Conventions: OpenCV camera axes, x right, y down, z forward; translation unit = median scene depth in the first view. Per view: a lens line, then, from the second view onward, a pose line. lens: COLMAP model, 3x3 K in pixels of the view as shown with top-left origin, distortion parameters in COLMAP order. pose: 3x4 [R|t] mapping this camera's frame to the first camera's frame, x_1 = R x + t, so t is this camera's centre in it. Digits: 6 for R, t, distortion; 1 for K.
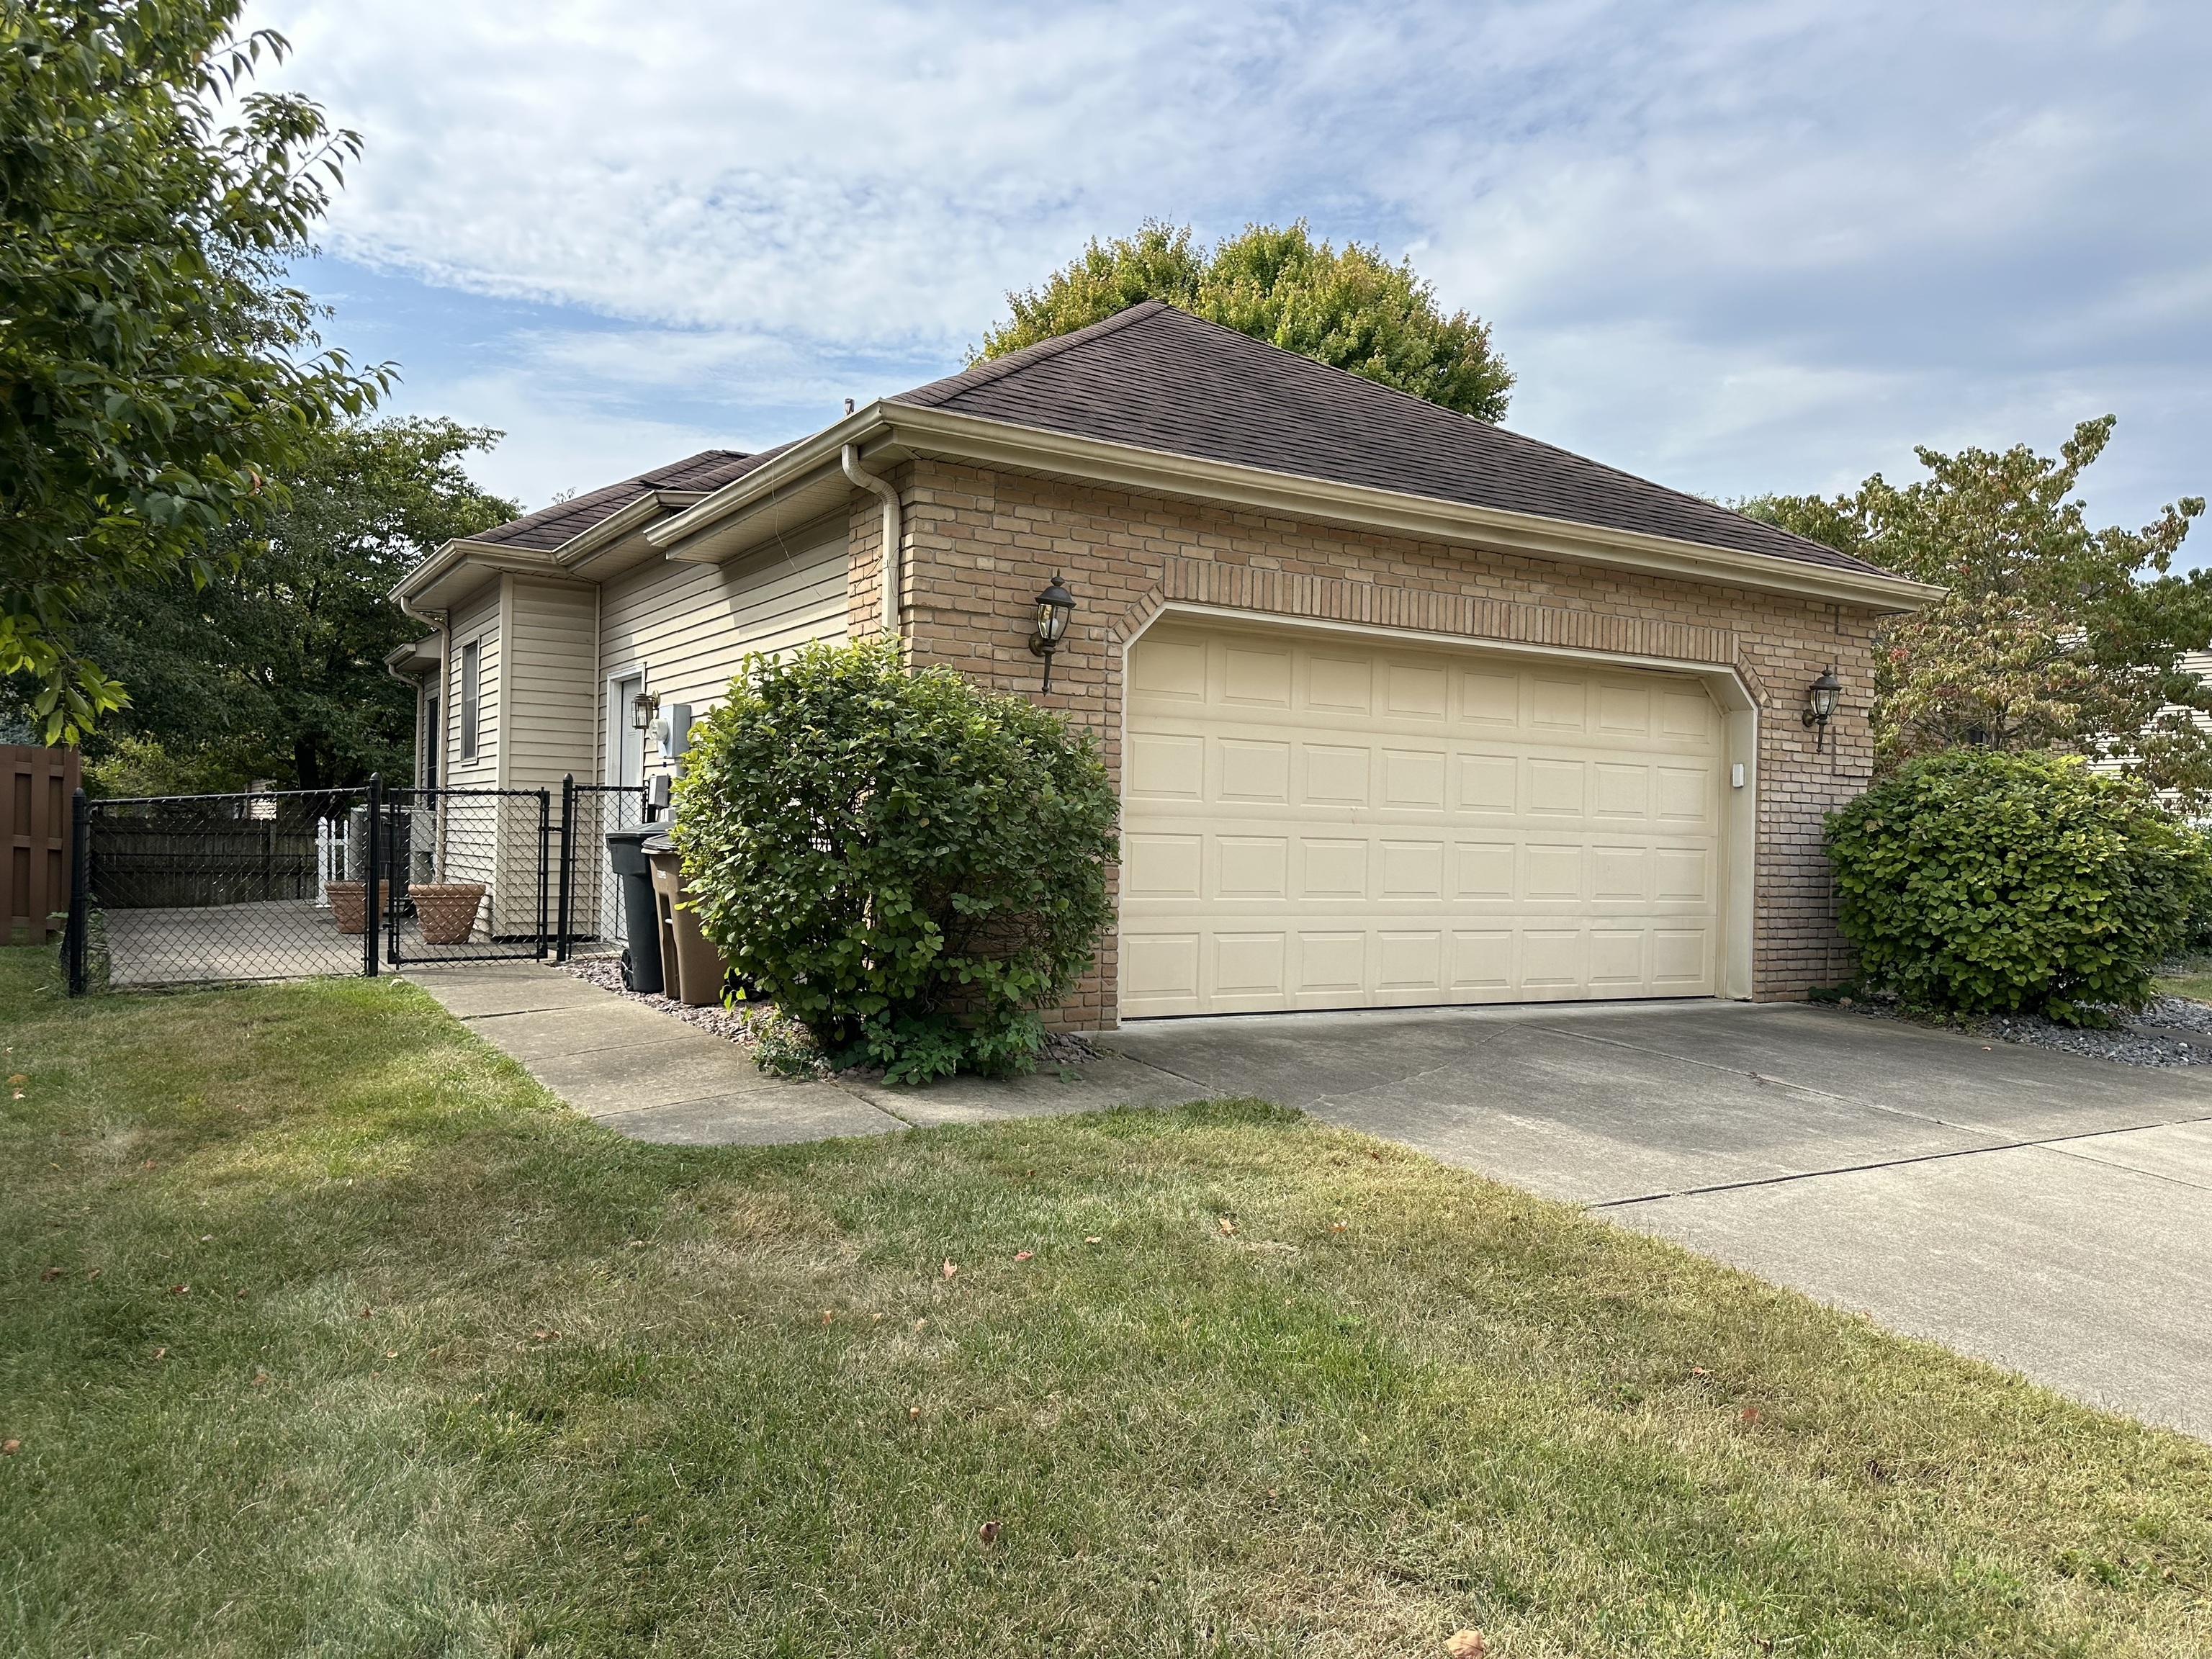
lens RADIAL K [[1556.6, 0, 1103.2], [0, 1556.6, 834.1], [0, 0, 1]] dist [0.022696, -0.021515]
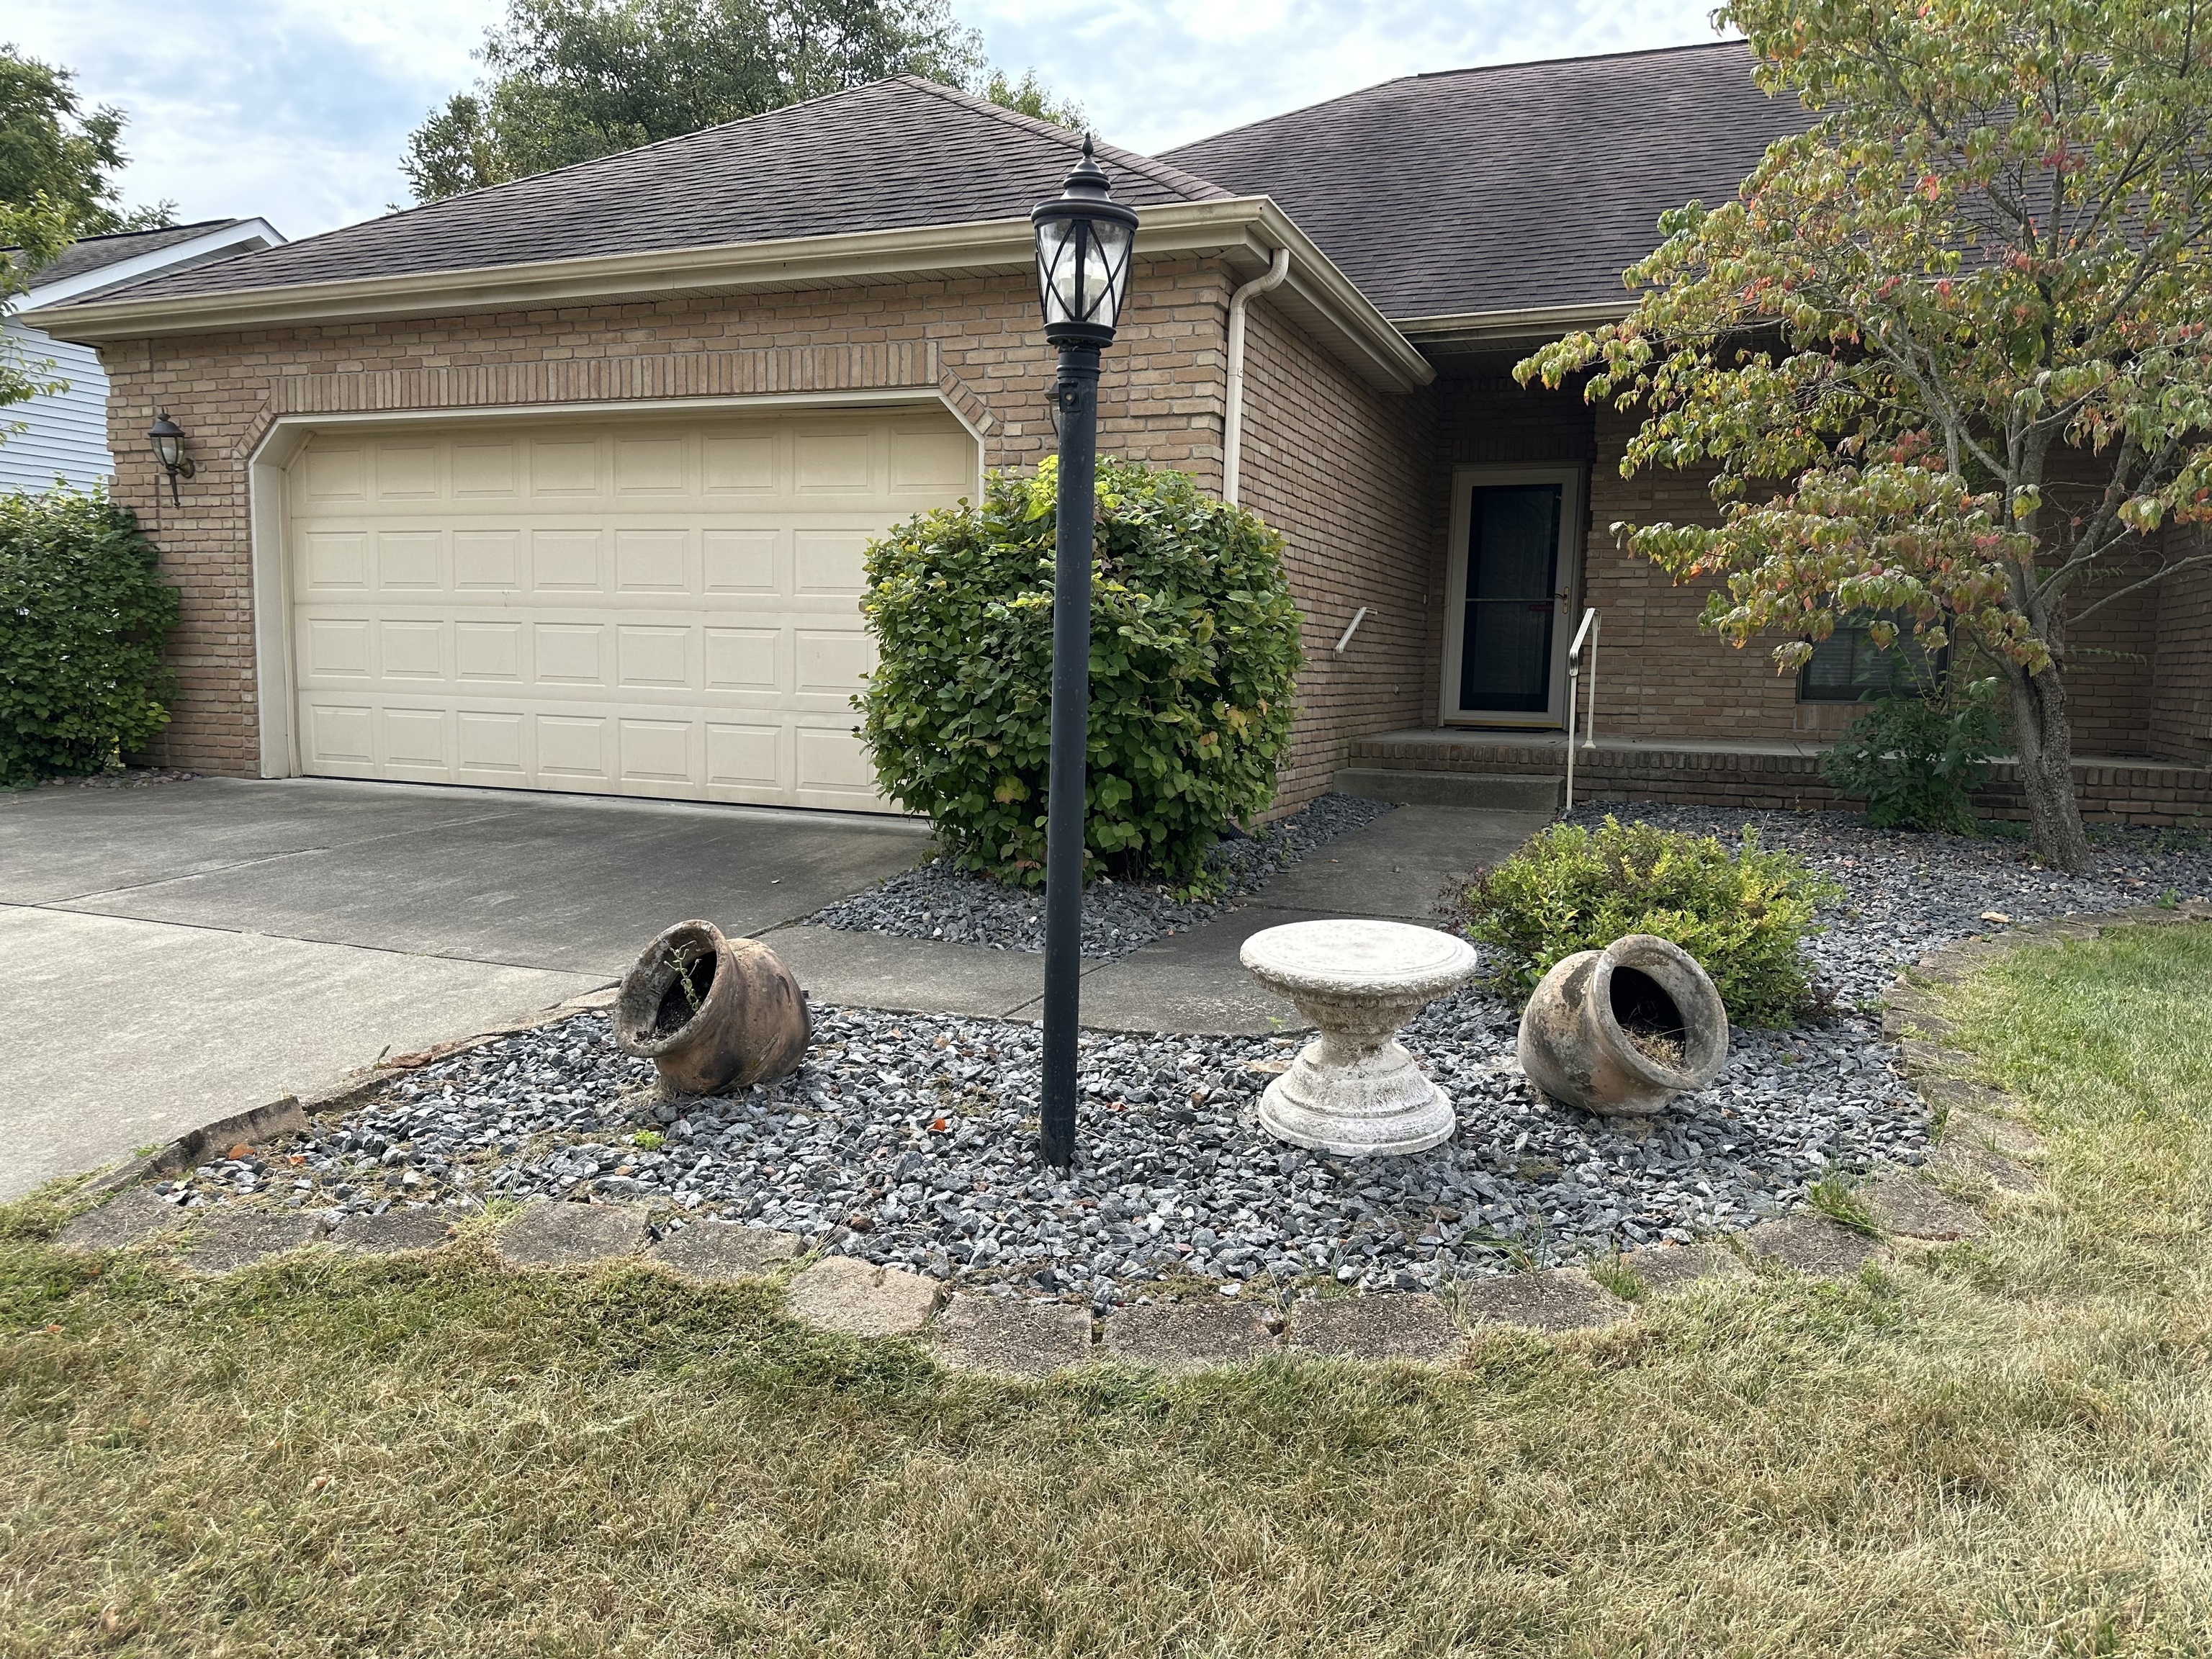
lens RADIAL K [[1556.6, 0, 1111.4], [0, 1556.6, 828.2], [0, 0, 1]] dist [0.022696, -0.021515]
pose [[0.617061, 0.076367, -0.783201, 1.196029], [-0.003451, 0.995533, 0.094351, 0.038659], [0.786908, -0.055517, 0.614568, 0.662513]]
